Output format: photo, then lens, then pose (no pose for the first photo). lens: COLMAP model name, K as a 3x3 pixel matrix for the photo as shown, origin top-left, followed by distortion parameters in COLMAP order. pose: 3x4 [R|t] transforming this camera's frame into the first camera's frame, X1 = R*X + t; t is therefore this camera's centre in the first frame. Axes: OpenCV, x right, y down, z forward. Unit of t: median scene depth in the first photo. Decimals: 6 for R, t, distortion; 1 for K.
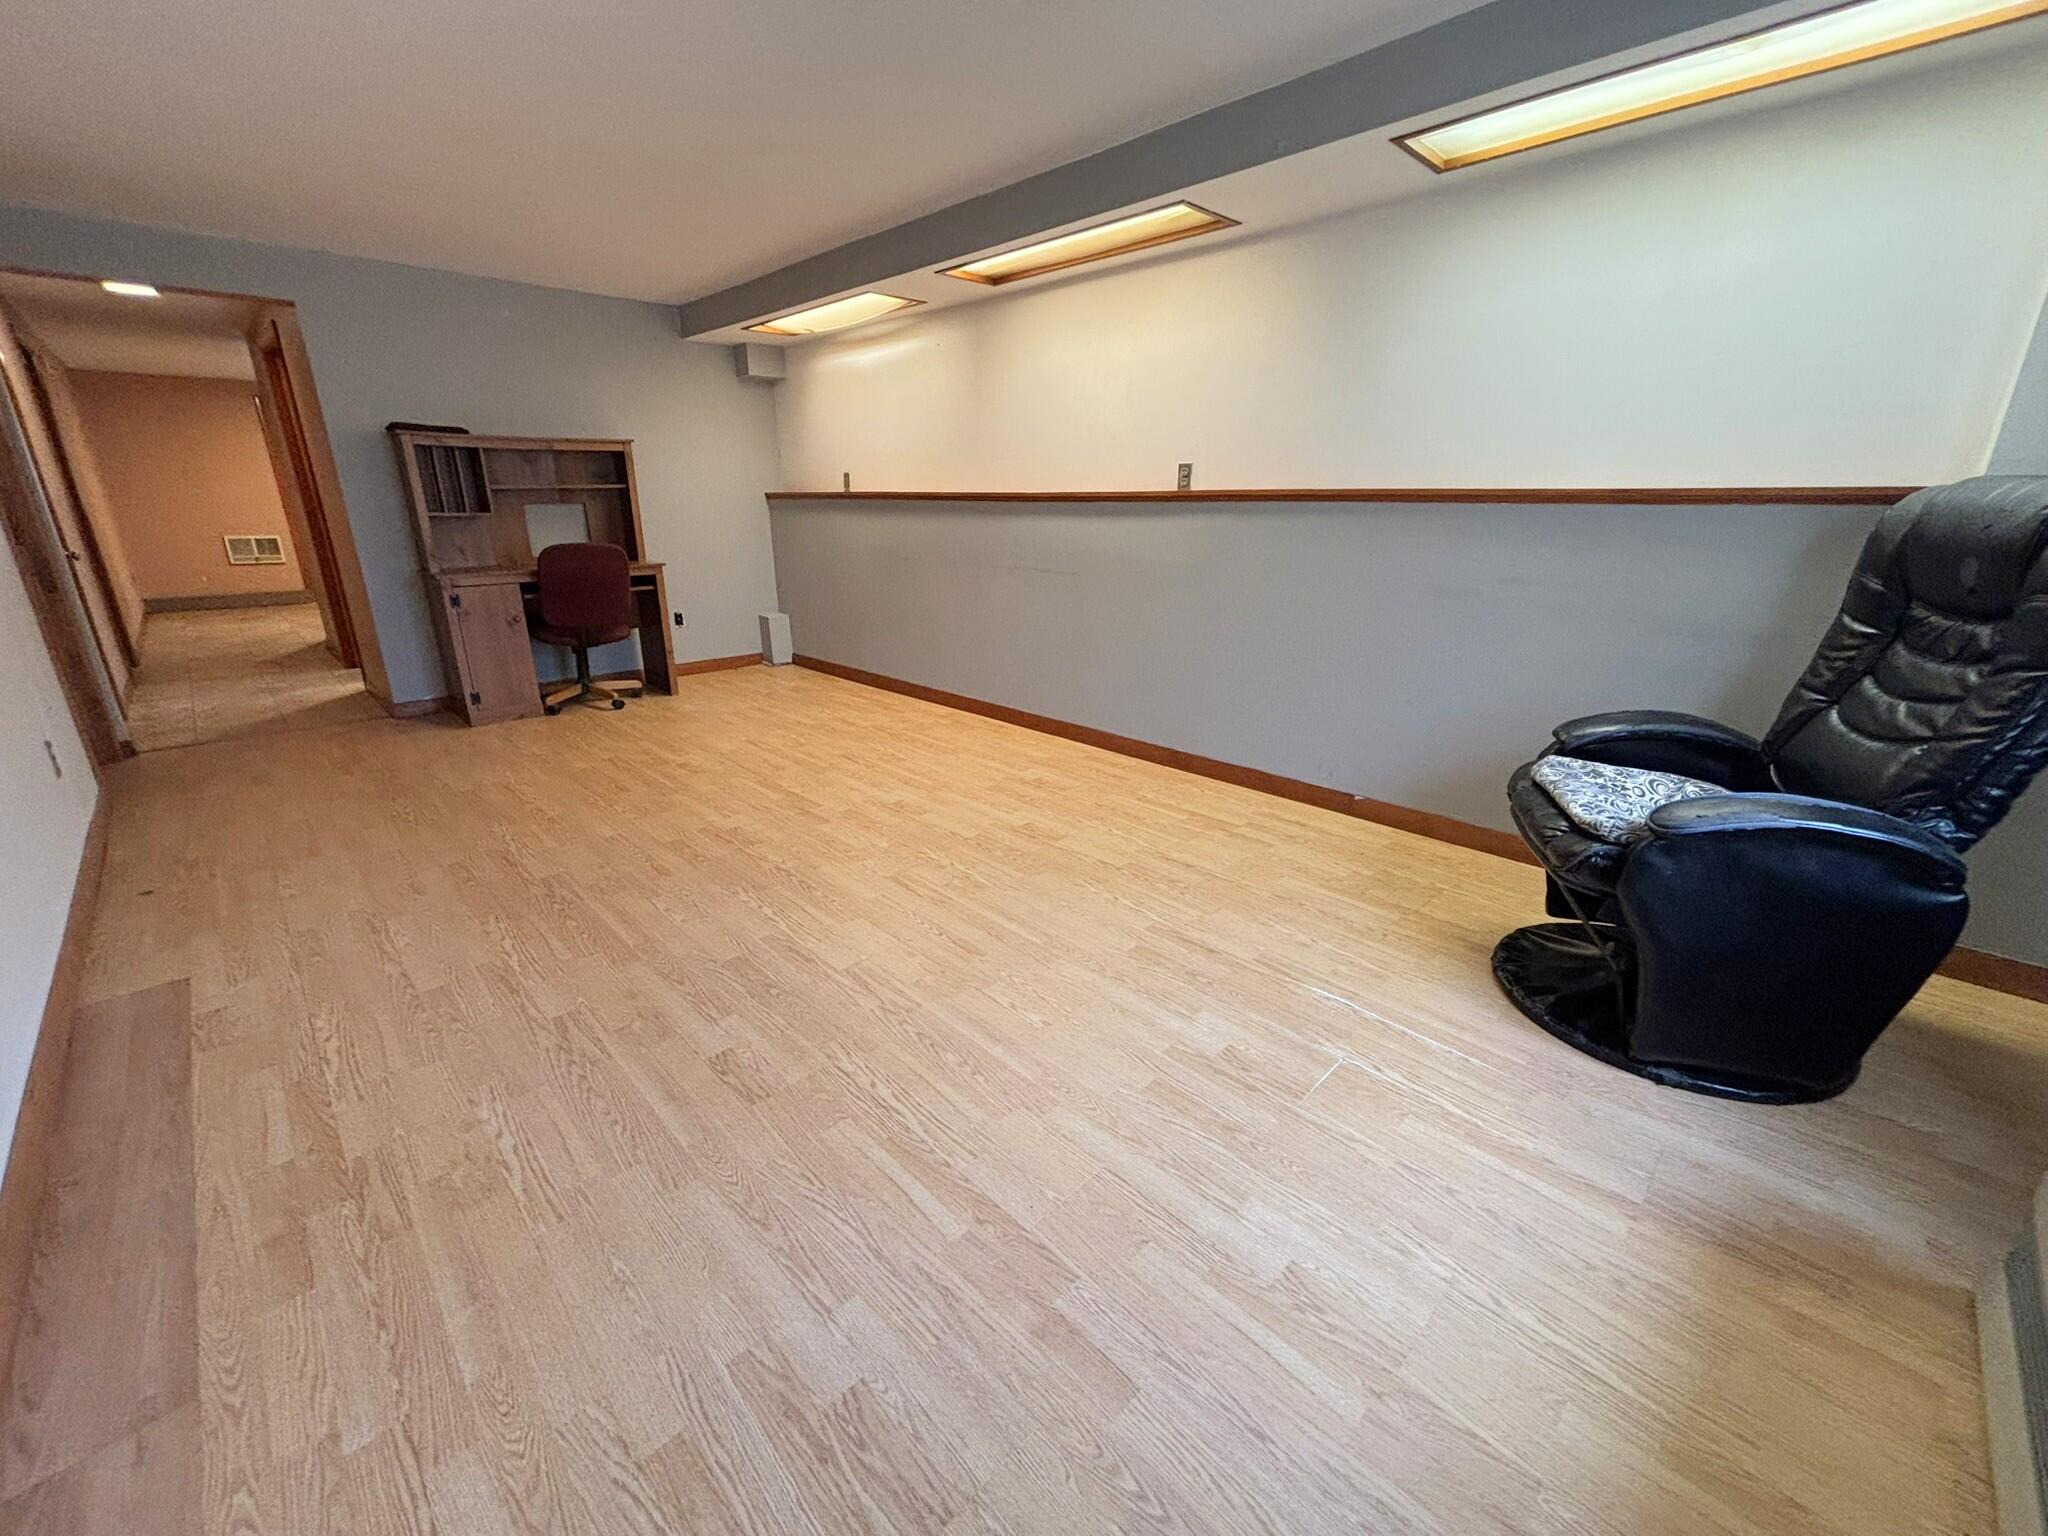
lens RADIAL K [[828.3, 0, 1027.8], [0, 828.3, 765.4], [0, 0, 1]] dist [0.000724, -0.000657]
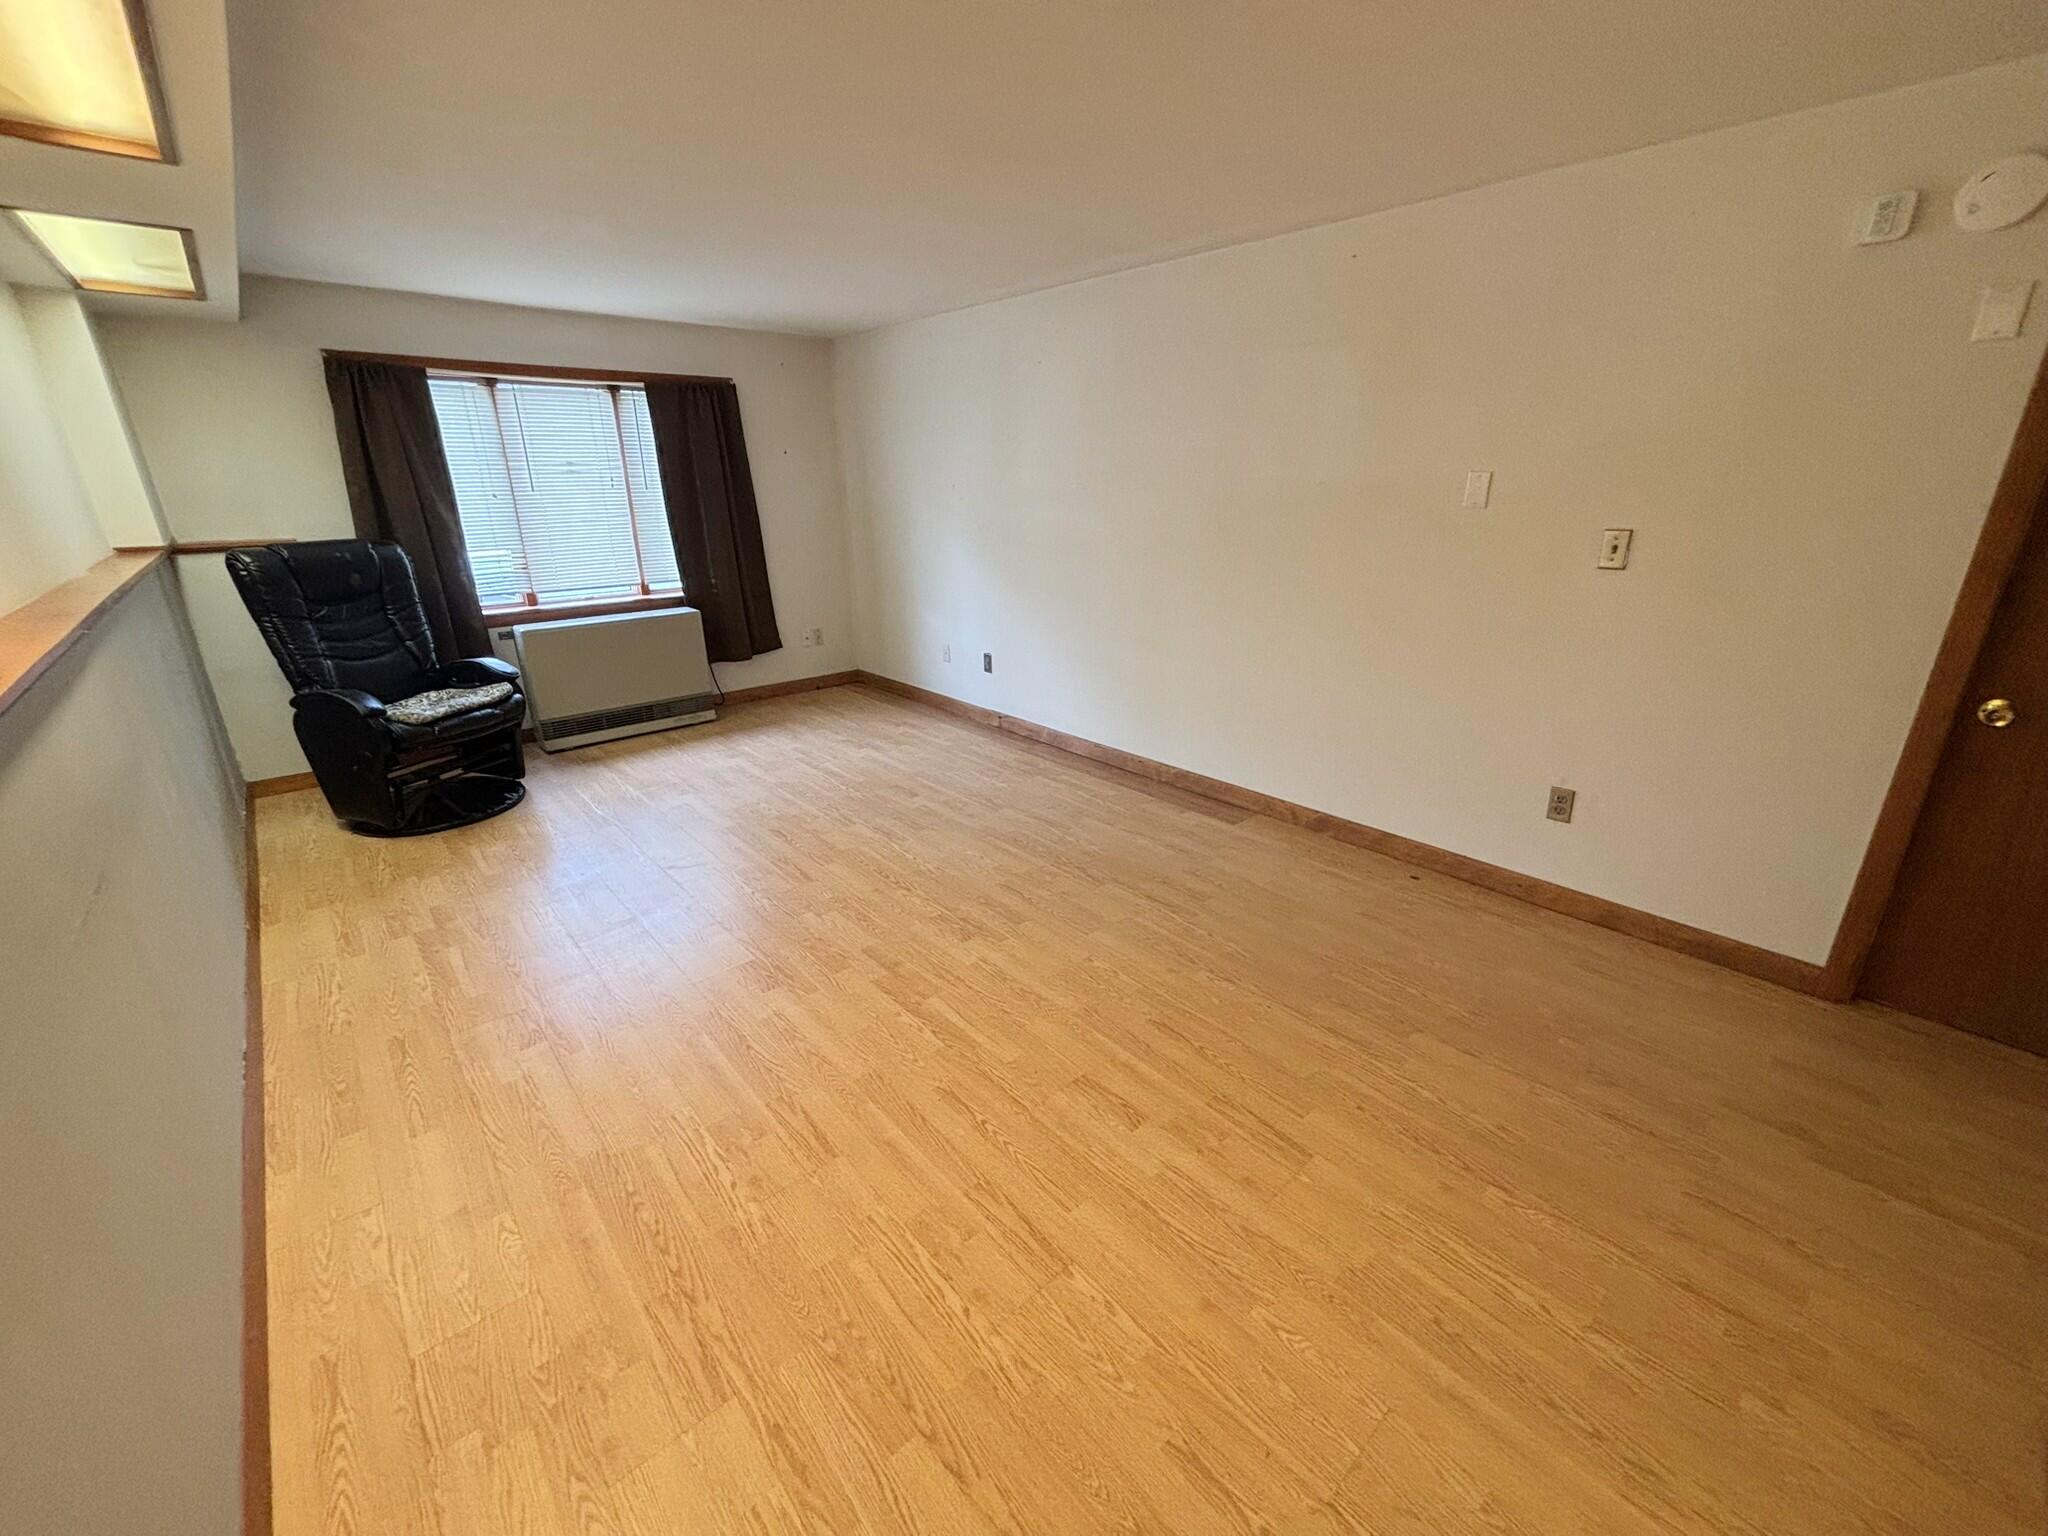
lens RADIAL K [[828.3, 0, 1023.8], [0, 828.3, 769.4], [0, 0, 1]] dist [0.000724, -0.000657]
pose [[-0.998649, -0.013208, 0.050264, -0.457301], [0.020333, 0.790776, 0.611768, -0.615607], [-0.047827, 0.611963, -0.789439, 1.587409]]
